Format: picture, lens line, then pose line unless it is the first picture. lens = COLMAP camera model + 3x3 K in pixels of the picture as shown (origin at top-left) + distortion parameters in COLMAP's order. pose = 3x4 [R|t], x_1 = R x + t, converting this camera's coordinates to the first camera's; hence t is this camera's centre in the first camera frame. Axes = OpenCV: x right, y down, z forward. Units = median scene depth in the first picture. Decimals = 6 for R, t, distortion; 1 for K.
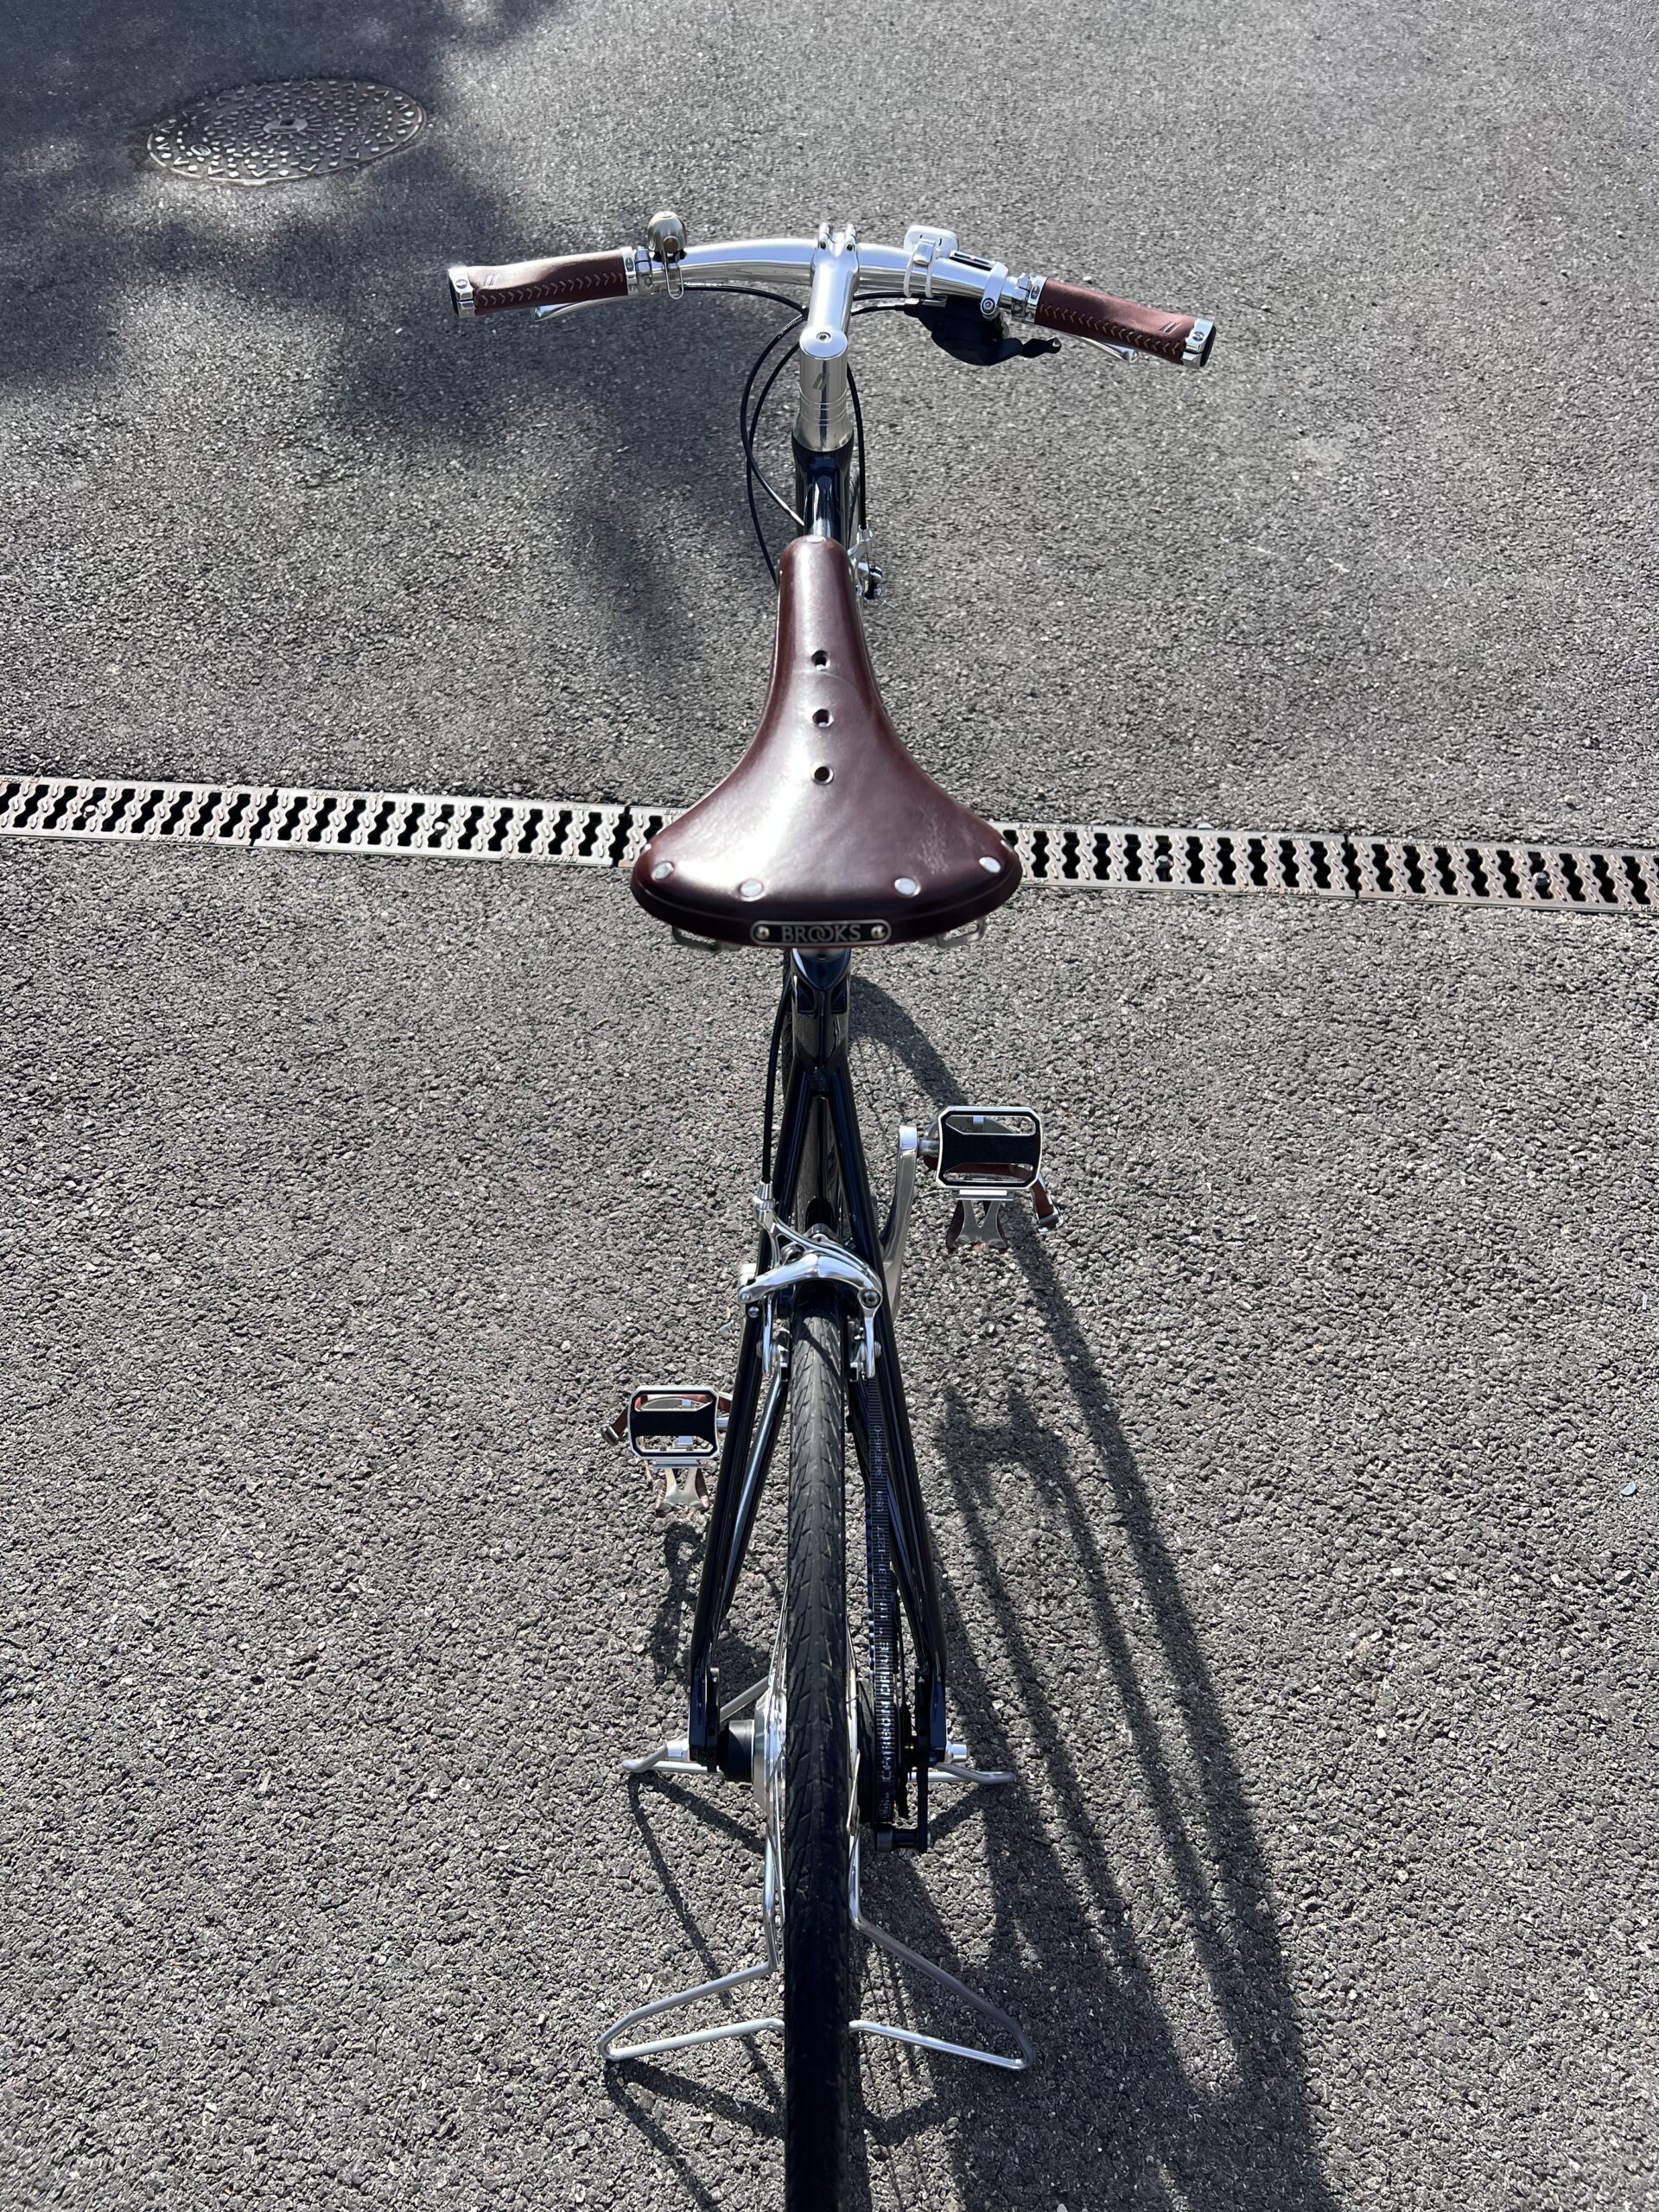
lens RADIAL K [[1653.7, 0, 810.3], [0, 1653.7, 1106.7], [0, 0, 1]] dist [0.029840, -0.035184]
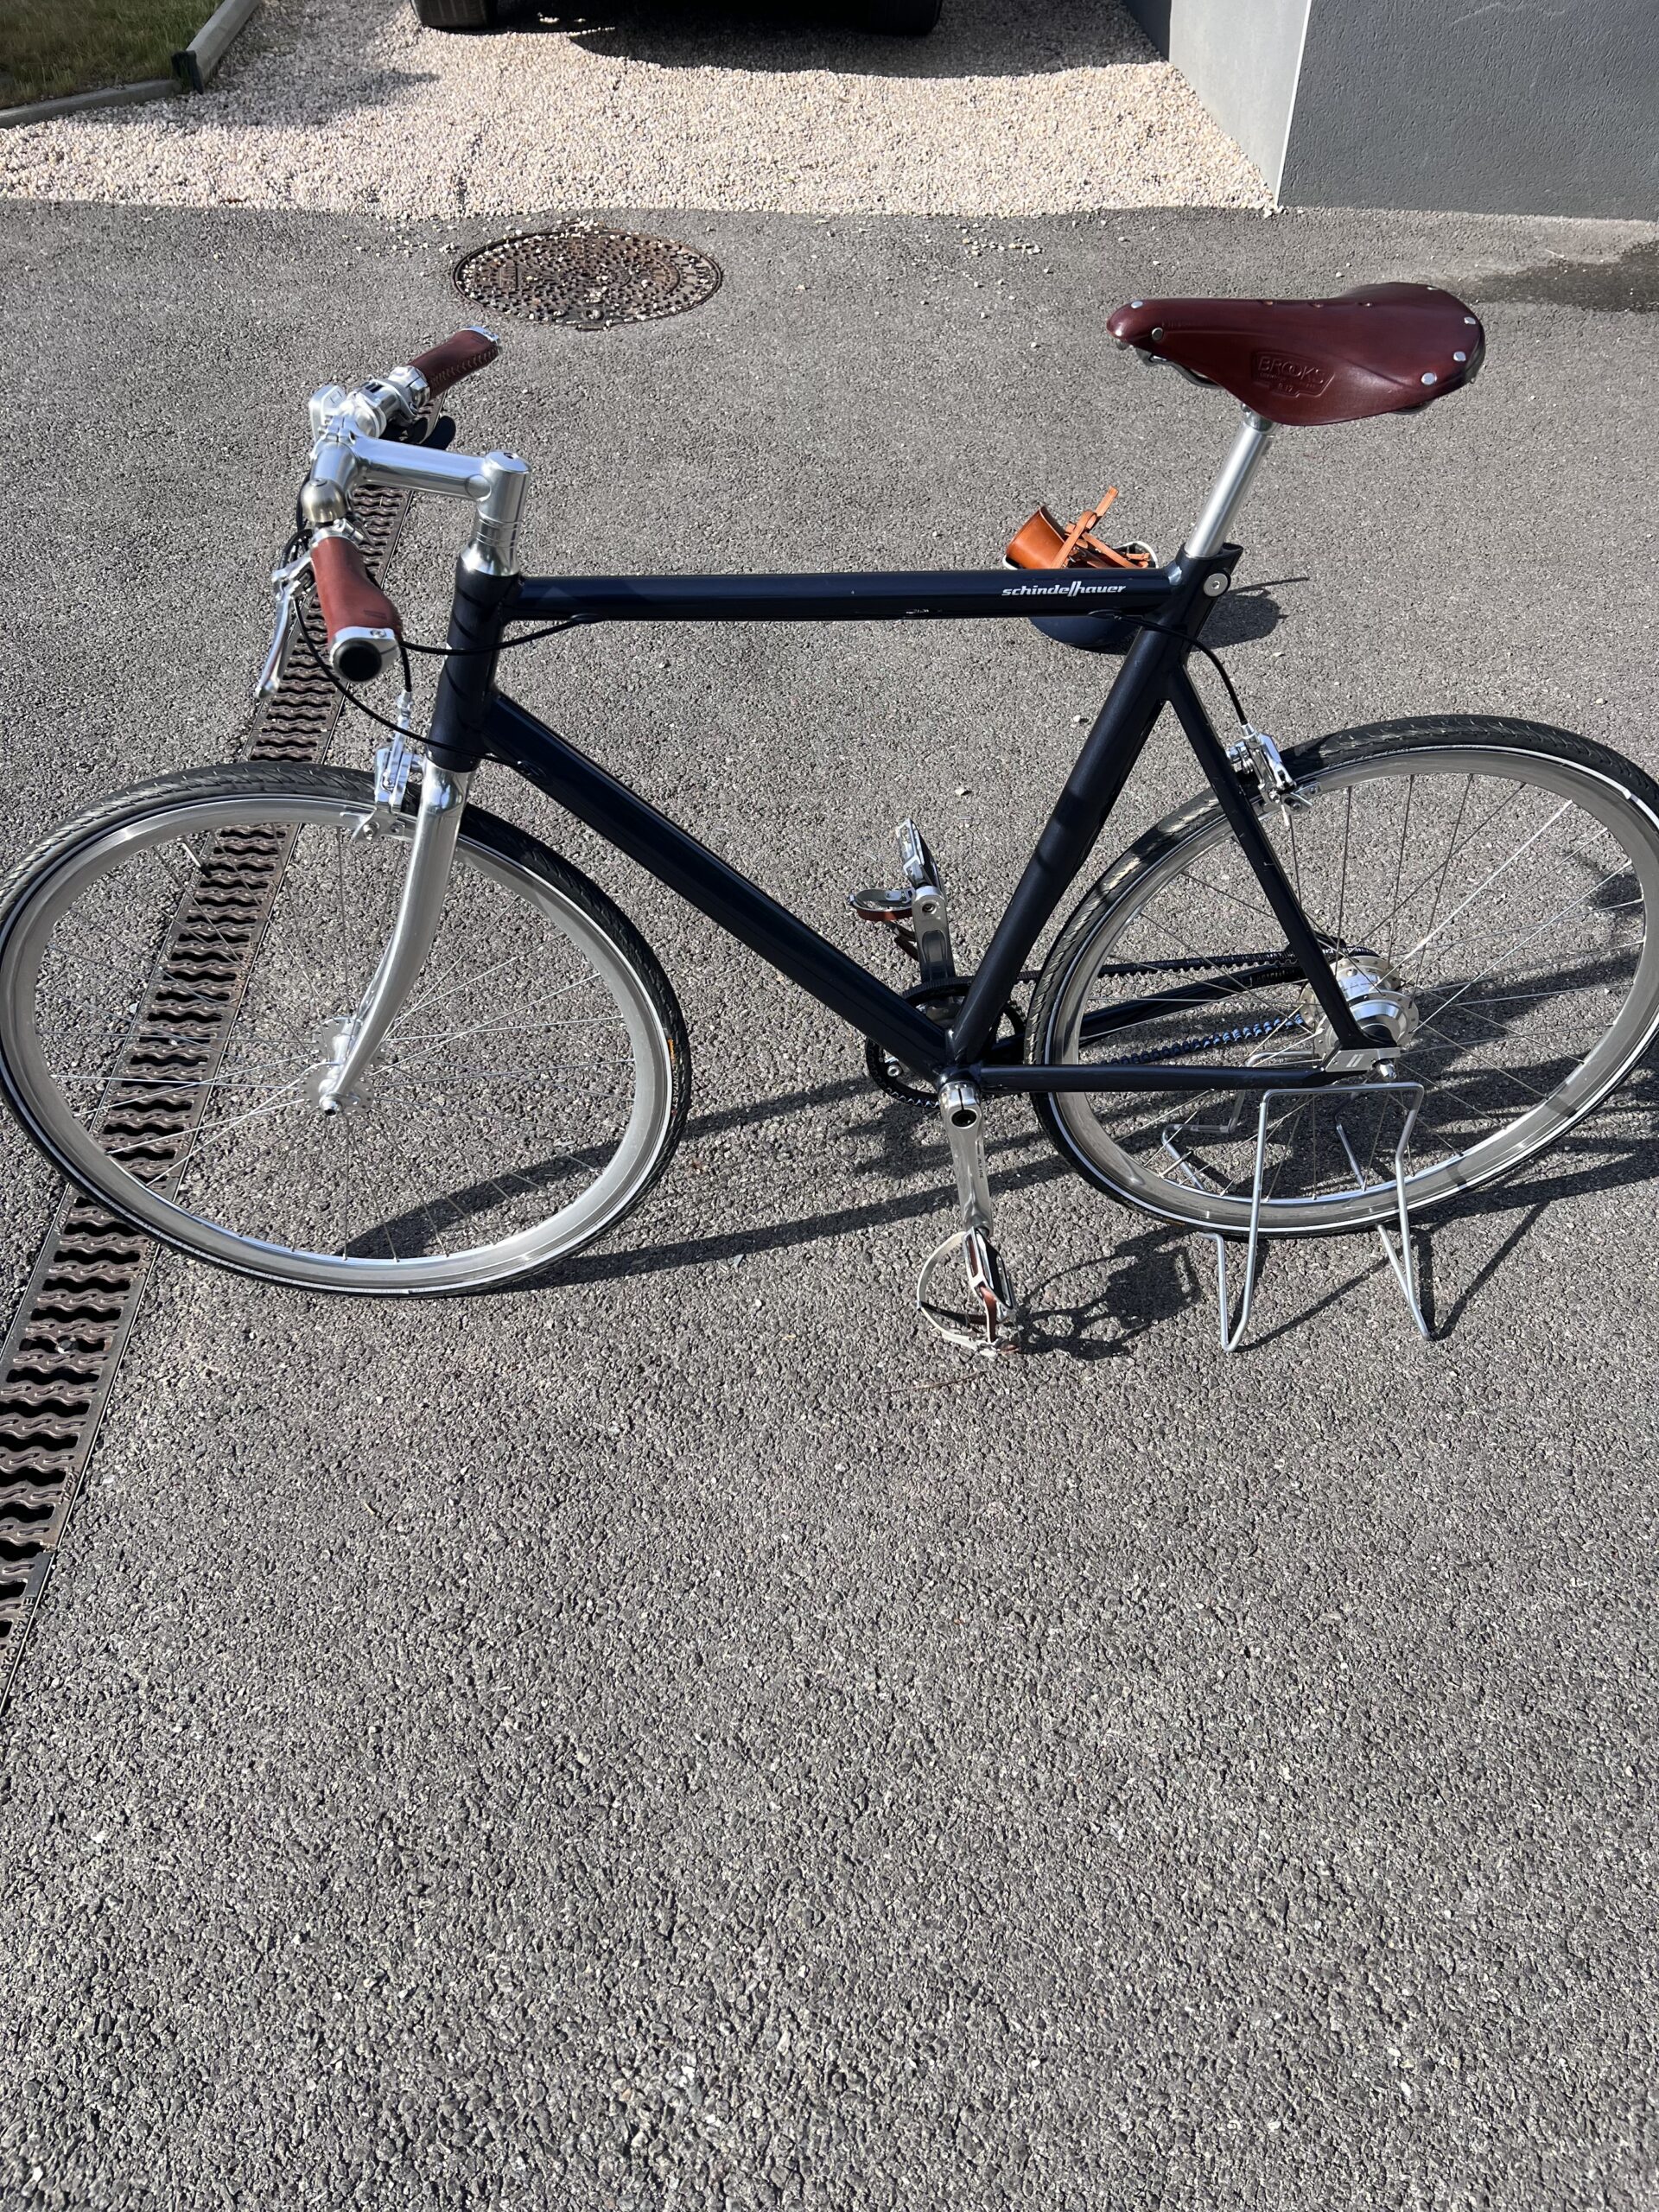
lens RADIAL K [[1666.9, 0, 822.7], [0, 1666.9, 1097.6], [0, 0, 1]] dist [0.048232, -0.061224]
pose [[-0.101047, -0.695631, 0.711257, -0.538720], [0.740284, 0.425046, 0.520879, -0.364509], [-0.664657, 0.579166, 0.472015, 0.316055]]
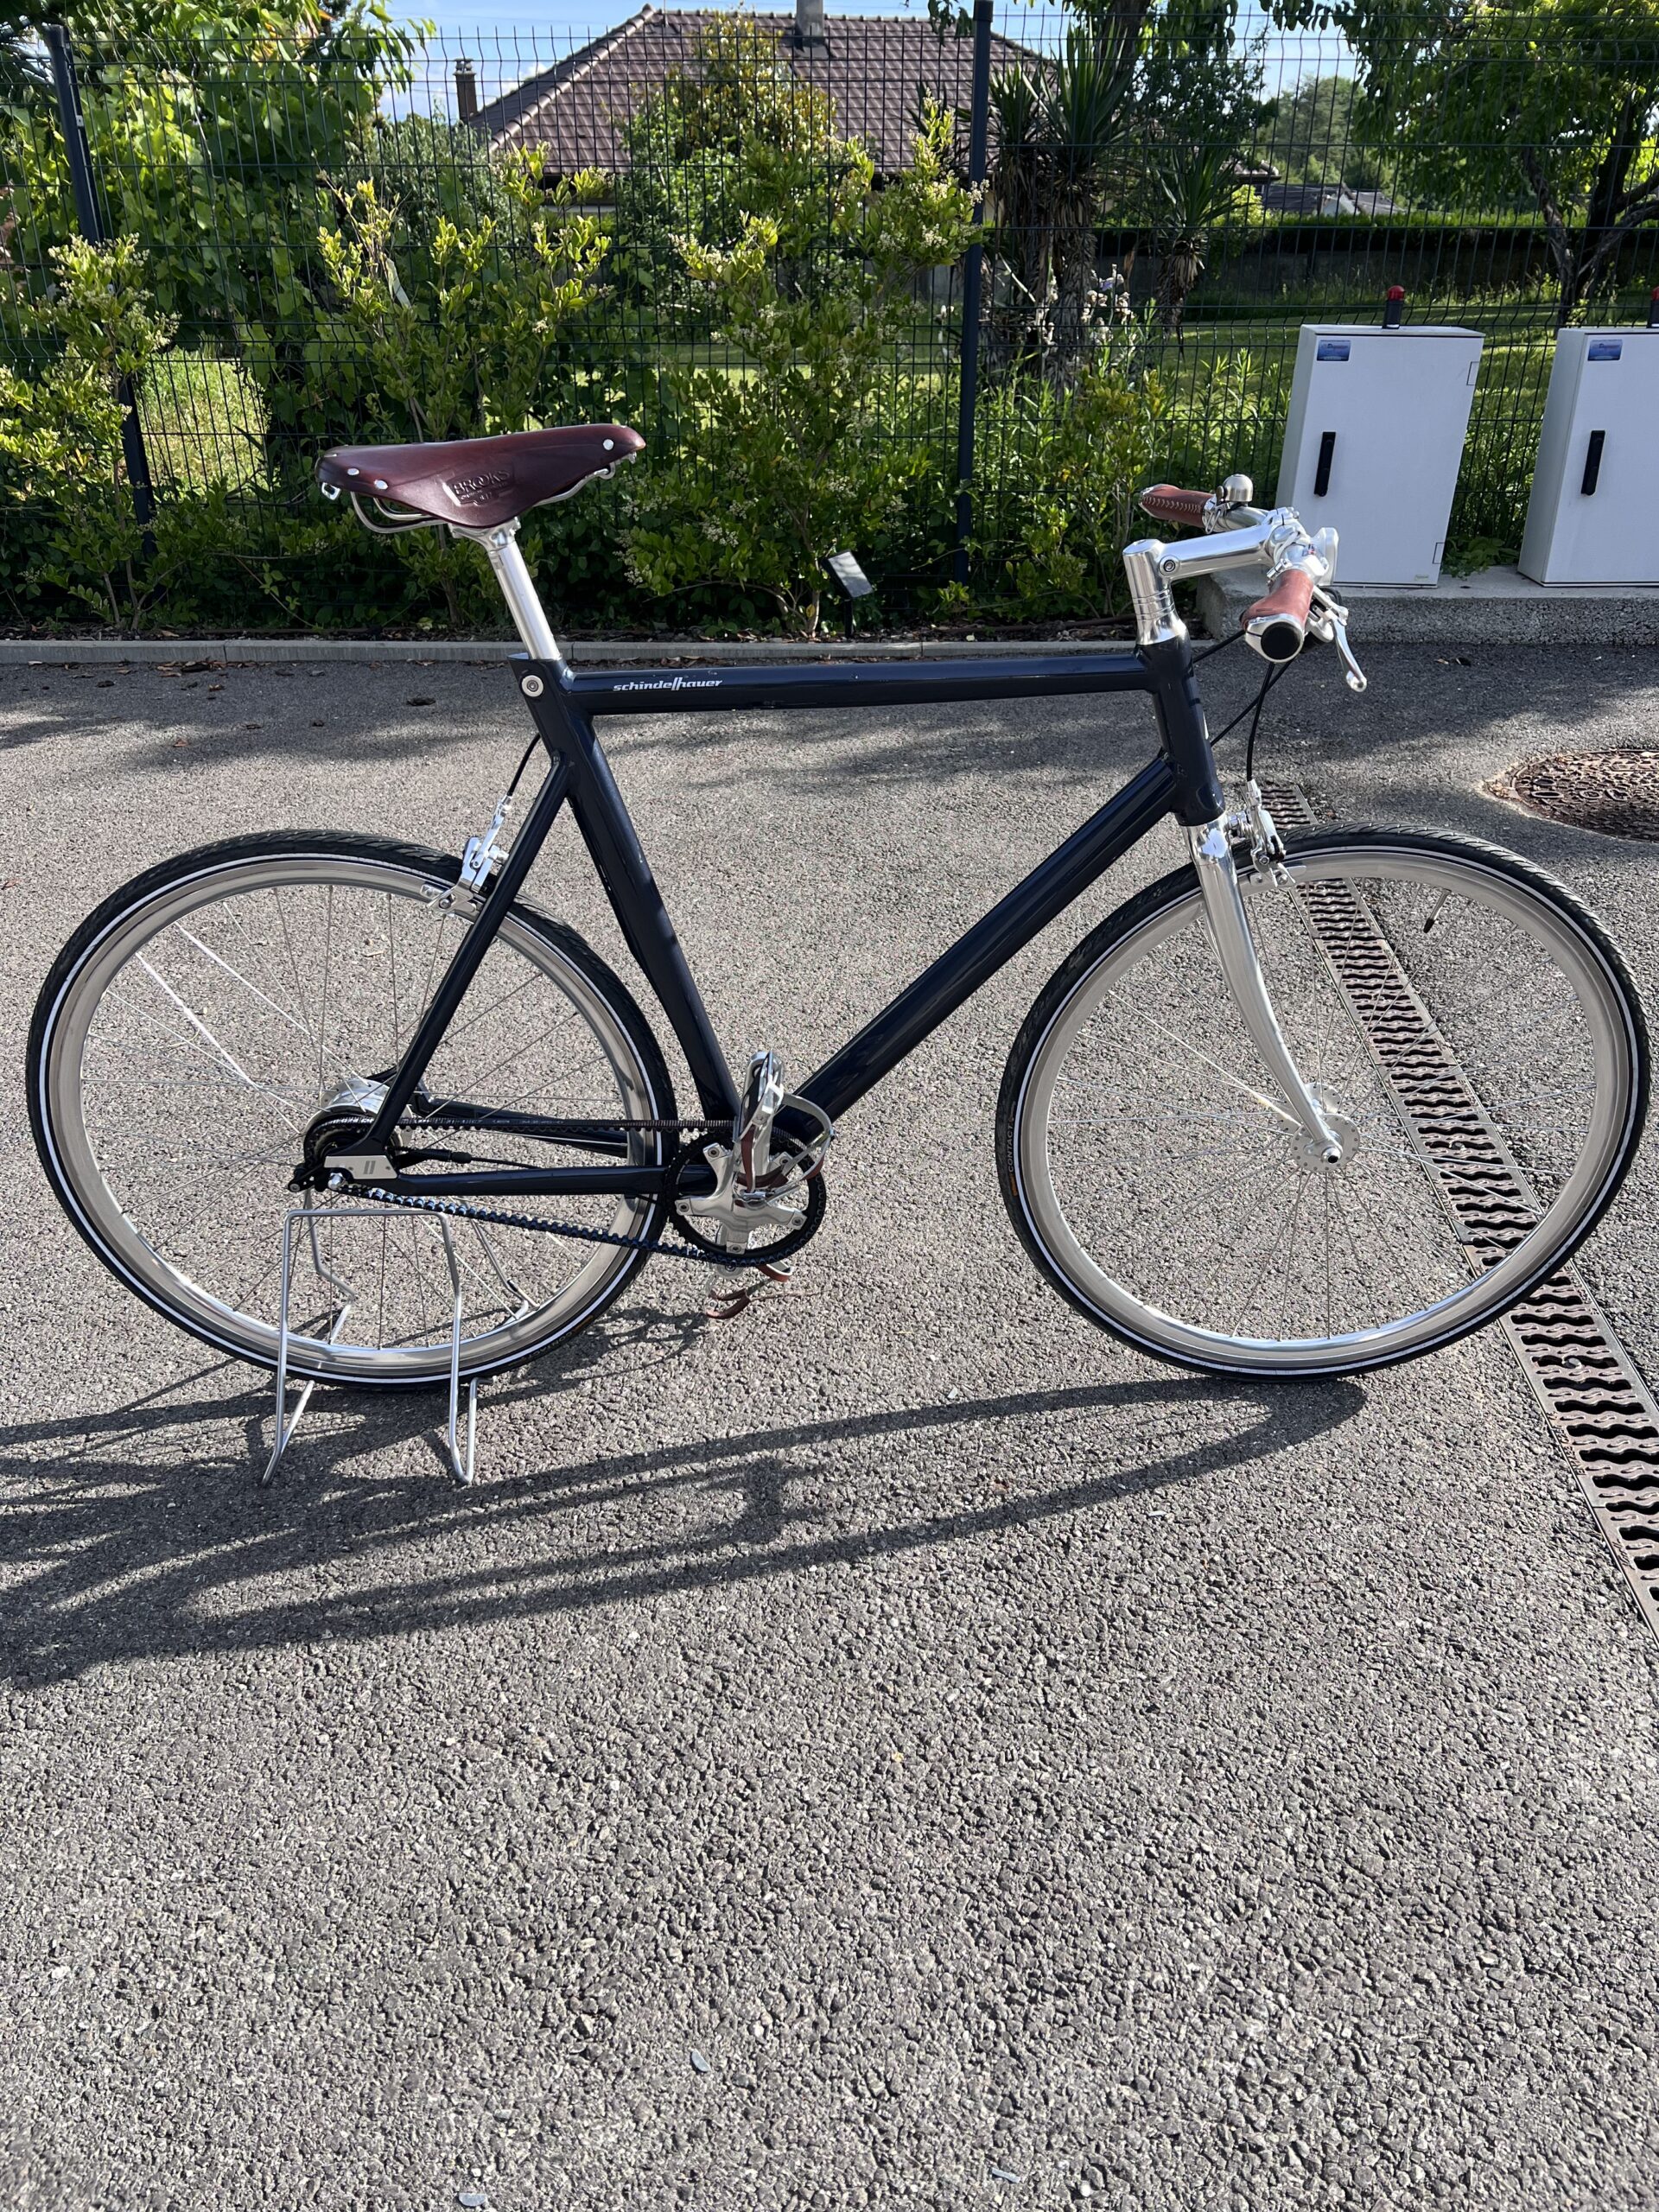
lens RADIAL K [[1685.3, 0, 820.1], [0, 1685.3, 1096.7], [0, 0, 1]] dist [0.053730, -0.071686]
pose [[0.010883, 0.476644, -0.879029, 0.698431], [-0.739115, 0.595923, 0.313982, -0.230359], [0.673491, 0.646286, 0.358780, 0.339759]]
